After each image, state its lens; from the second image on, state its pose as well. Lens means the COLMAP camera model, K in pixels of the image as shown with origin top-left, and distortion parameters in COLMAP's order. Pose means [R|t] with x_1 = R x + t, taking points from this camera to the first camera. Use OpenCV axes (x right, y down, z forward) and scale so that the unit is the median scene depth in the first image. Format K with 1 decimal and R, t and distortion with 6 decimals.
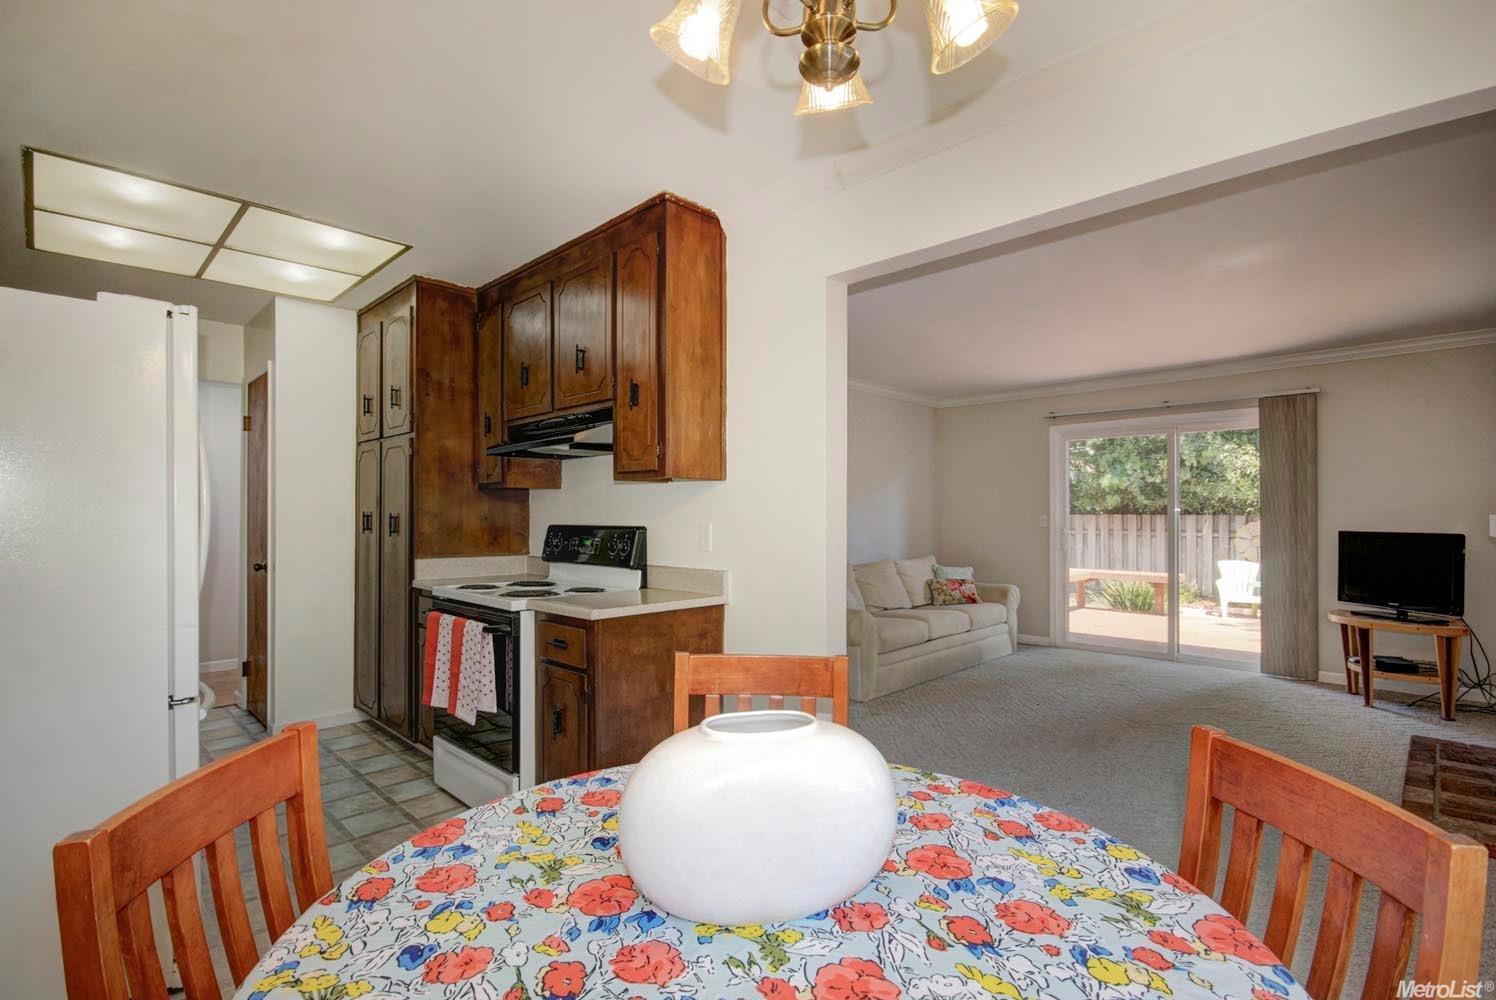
lens RADIAL K [[706.6, 0, 751.6], [0, 706.6, 503.6], [0, 0, 1]] dist [0.003251, -0.008573]
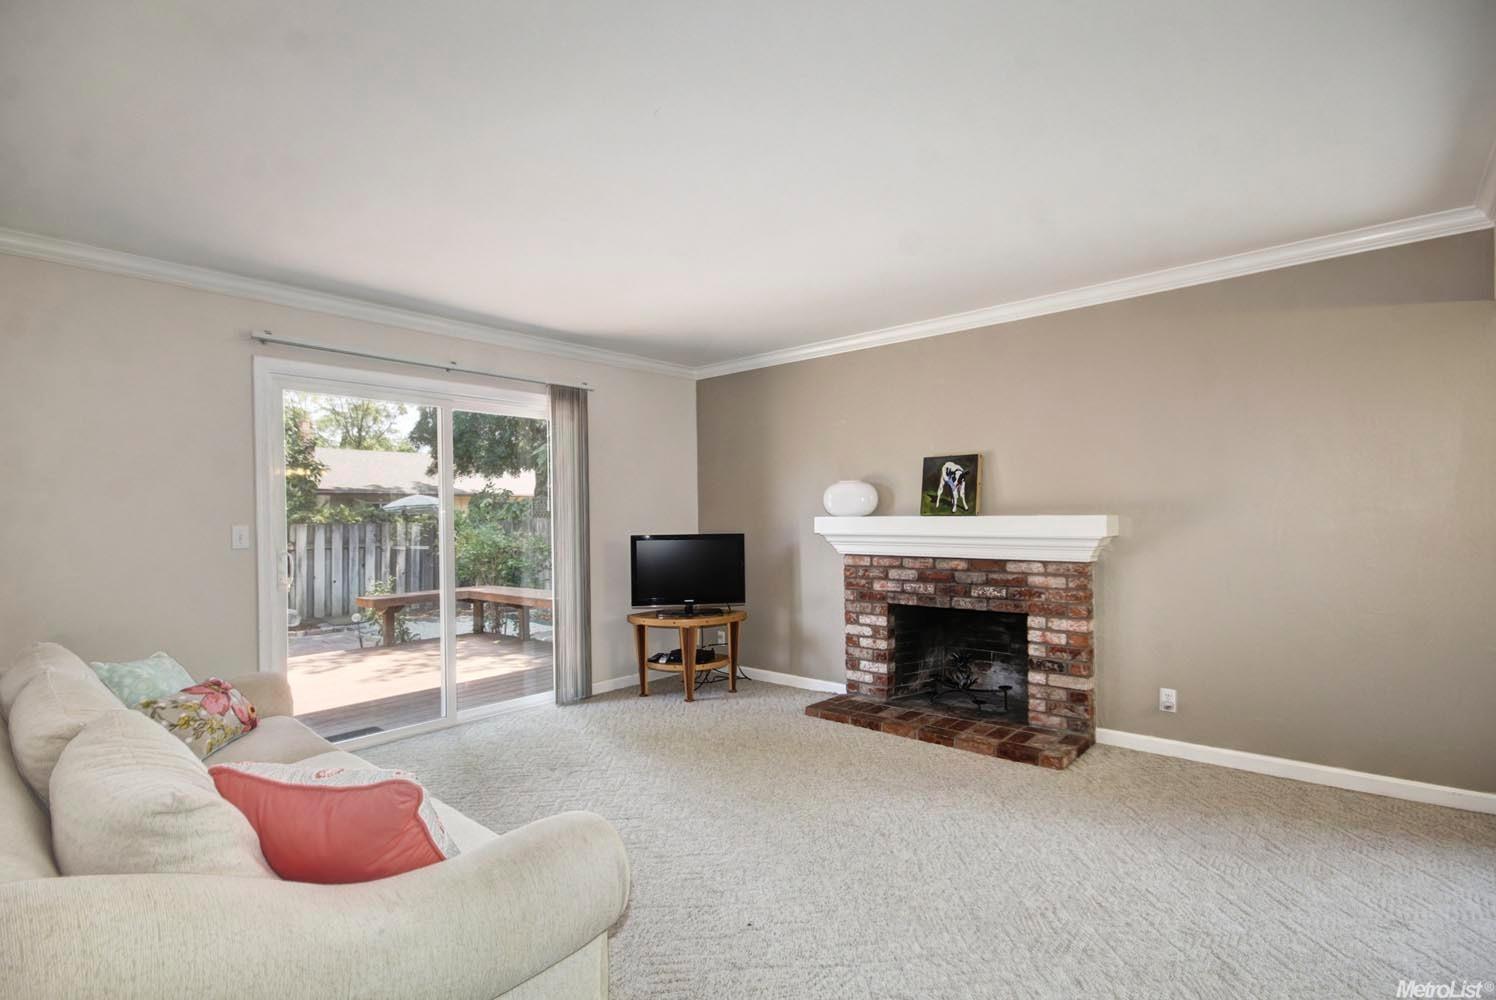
lens RADIAL K [[706.6, 0, 751.7], [0, 706.6, 513.6], [0, 0, 1]] dist [0.003251, -0.008573]
pose [[-0.069121, 0.006213, 0.997589, -0.160571], [-0.003402, 0.999973, -0.006464, 0.012804], [-0.997602, -0.003841, -0.069098, 0.849898]]
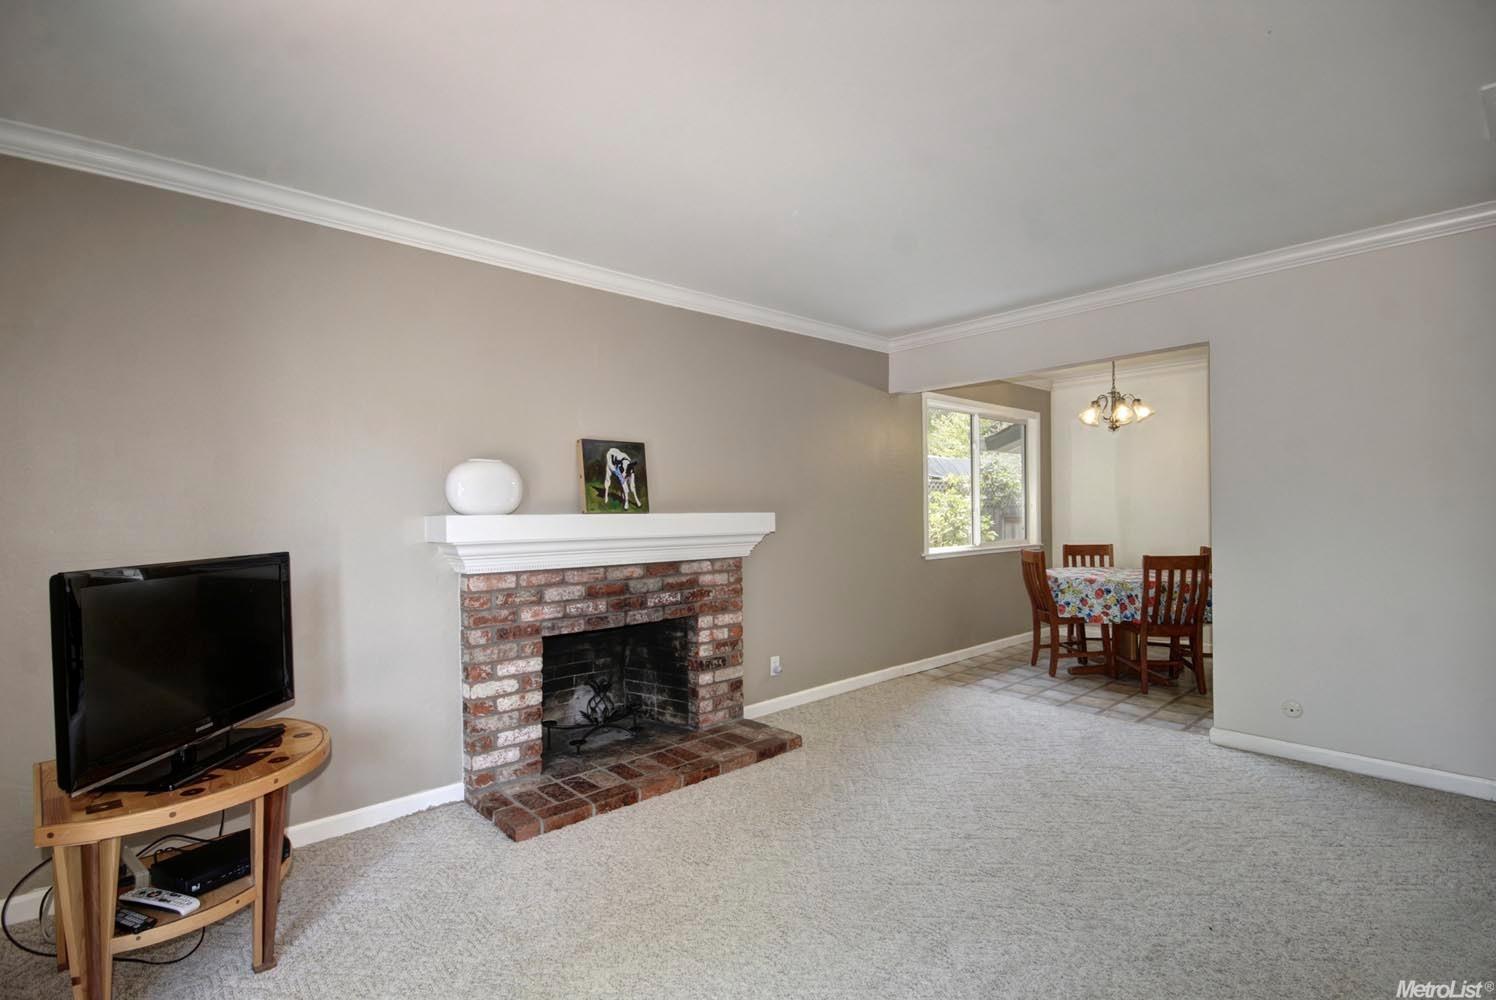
lens RADIAL K [[706.6, 0, 753.1], [0, 706.6, 510.8], [0, 0, 1]] dist [0.003251, -0.008573]
pose [[-0.998679, 0.012580, 0.049817, 0.442649], [0.011819, 0.999810, -0.015528, 0.018180], [-0.050003, -0.014919, -0.998638, 1.209020]]
